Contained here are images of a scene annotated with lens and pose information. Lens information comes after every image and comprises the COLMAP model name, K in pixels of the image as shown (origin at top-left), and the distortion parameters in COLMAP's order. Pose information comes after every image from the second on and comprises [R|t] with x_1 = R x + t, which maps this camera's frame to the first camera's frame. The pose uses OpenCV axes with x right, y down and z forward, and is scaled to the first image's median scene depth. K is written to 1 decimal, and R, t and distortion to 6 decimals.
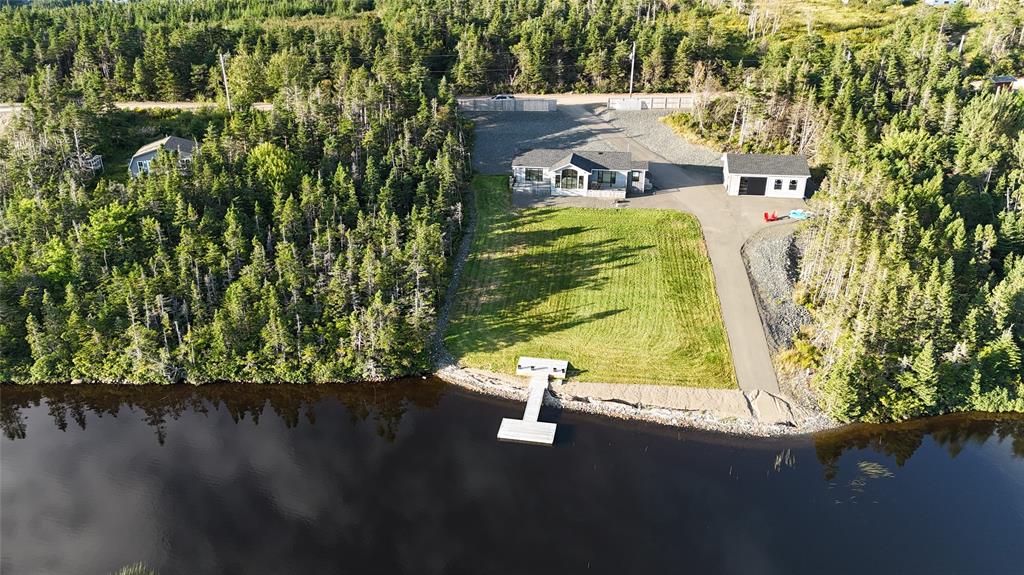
lens RADIAL K [[751.3, 0, 512.0], [0, 751.3, 287.5], [0, 0, 1]] dist [0.091776, -0.092719]
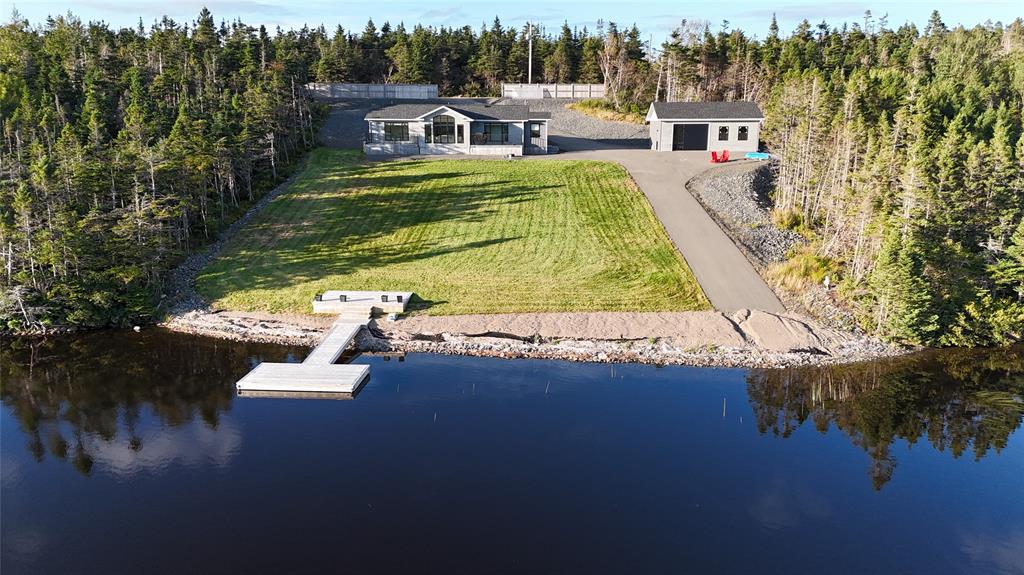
lens RADIAL K [[751.3, 0, 512.0], [0, 751.3, 287.5], [0, 0, 1]] dist [0.091776, -0.092719]
pose [[0.994998, -0.024442, 0.096860, 0.086227], [0.043029, 0.979911, -0.194739, 0.189387], [-0.090155, 0.197932, 0.976061, 0.407862]]
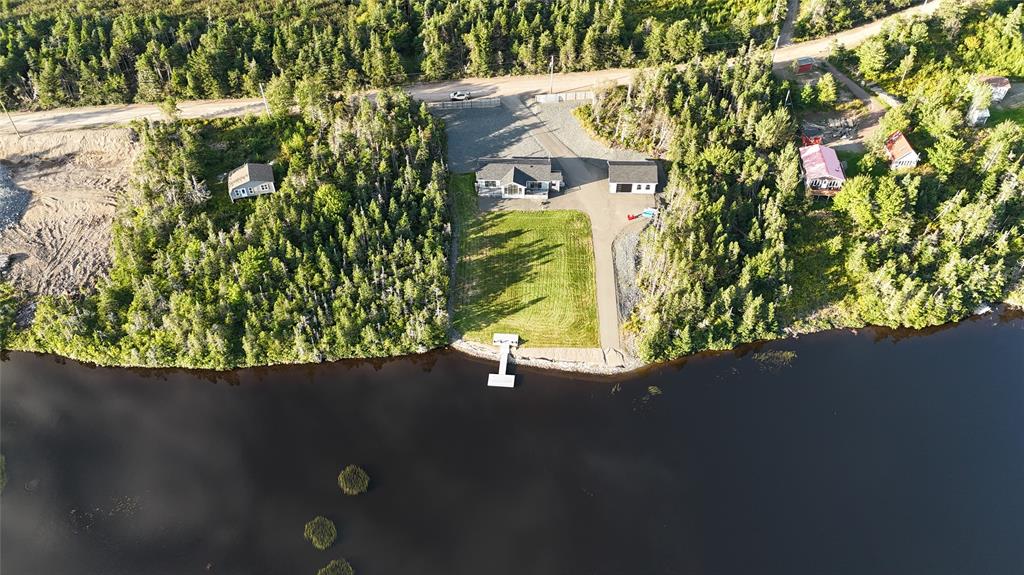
lens RADIAL K [[720.4, 0, 510.1], [0, 720.4, 302.9], [0, 0, 1]] dist [0.136649, -0.180864]
pose [[0.995748, -0.069309, 0.060674, -0.051546], [0.042956, 0.932061, 0.359745, -0.607882], [-0.081485, -0.355610, 0.931076, -0.672402]]
